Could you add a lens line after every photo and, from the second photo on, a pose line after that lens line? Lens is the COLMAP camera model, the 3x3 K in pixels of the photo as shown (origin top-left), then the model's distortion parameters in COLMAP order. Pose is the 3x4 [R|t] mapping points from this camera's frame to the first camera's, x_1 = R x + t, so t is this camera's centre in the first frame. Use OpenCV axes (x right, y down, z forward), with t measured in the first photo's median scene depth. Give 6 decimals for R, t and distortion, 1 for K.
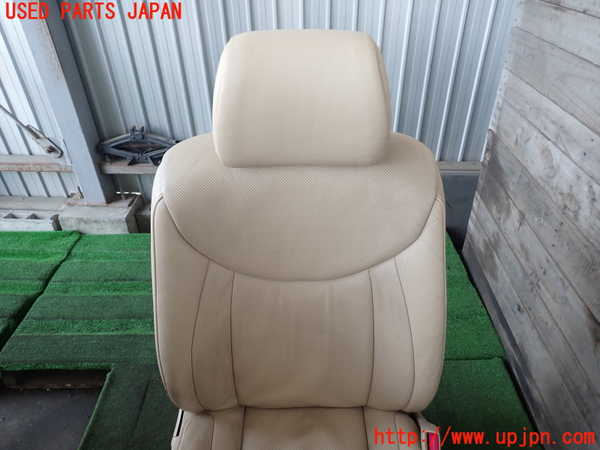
lens RADIAL K [[436.6, 0, 300.0], [0, 436.6, 225.0], [0, 0, 1]] dist [-0.004807, -0.004284]
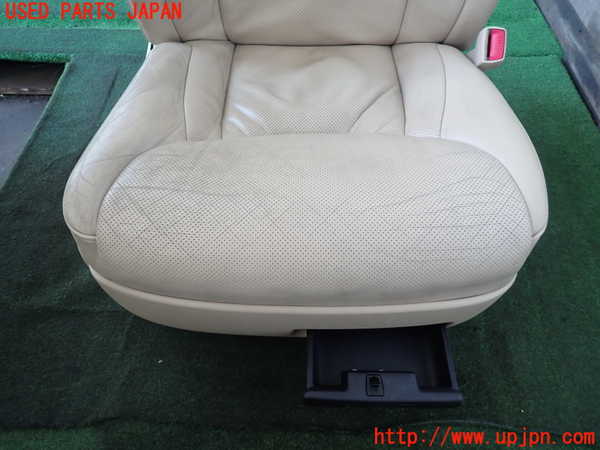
lens RADIAL K [[441.9, 0, 291.5], [0, 441.9, 223.8], [0, 0, 1]] dist [-0.000876, -0.001464]
pose [[0.999745, 0.022012, -0.005089, -0.013353], [-0.019033, 0.941929, 0.335272, 0.356783], [0.012173, -0.335090, 0.942108, 0.139918]]
